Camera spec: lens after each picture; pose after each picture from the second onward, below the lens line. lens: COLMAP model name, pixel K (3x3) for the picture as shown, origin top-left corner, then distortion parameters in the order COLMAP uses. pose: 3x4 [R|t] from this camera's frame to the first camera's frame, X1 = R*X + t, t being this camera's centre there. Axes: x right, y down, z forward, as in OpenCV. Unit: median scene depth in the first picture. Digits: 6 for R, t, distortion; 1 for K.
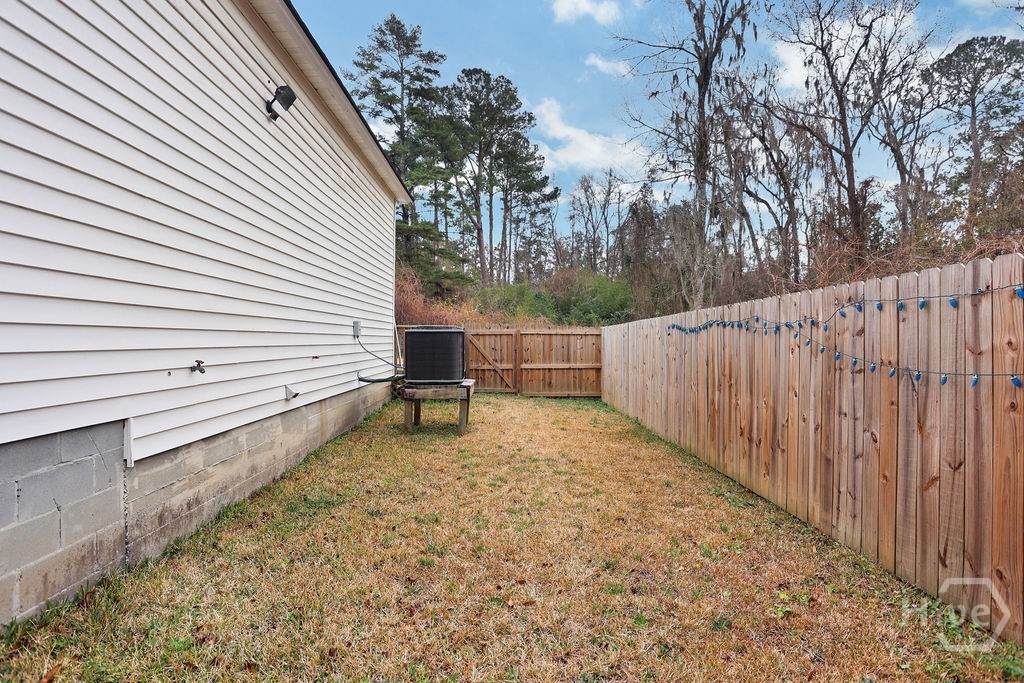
lens RADIAL K [[505.4, 0, 506.0], [0, 505.4, 340.2], [0, 0, 1]] dist [-0.073922, 0.029896]
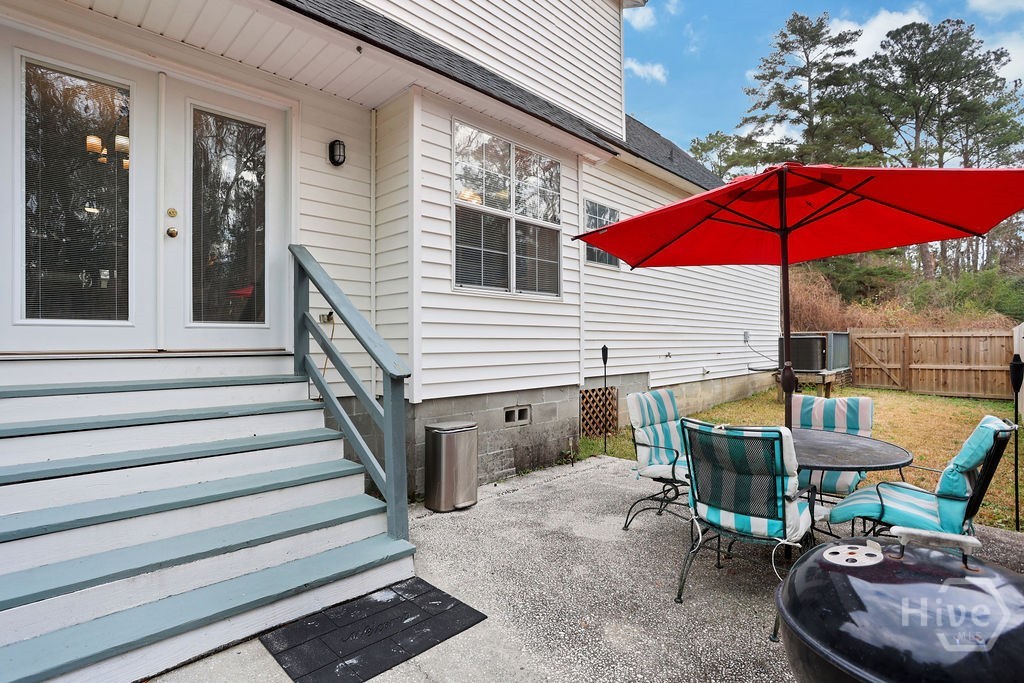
lens RADIAL K [[505.4, 0, 506.0], [0, 505.4, 340.2], [0, 0, 1]] dist [-0.073922, 0.029896]
pose [[0.706982, -0.009432, -0.707169, 0.044197], [0.005505, 0.999954, -0.007834, -0.000463], [0.707211, 0.001645, 0.707001, -0.103107]]
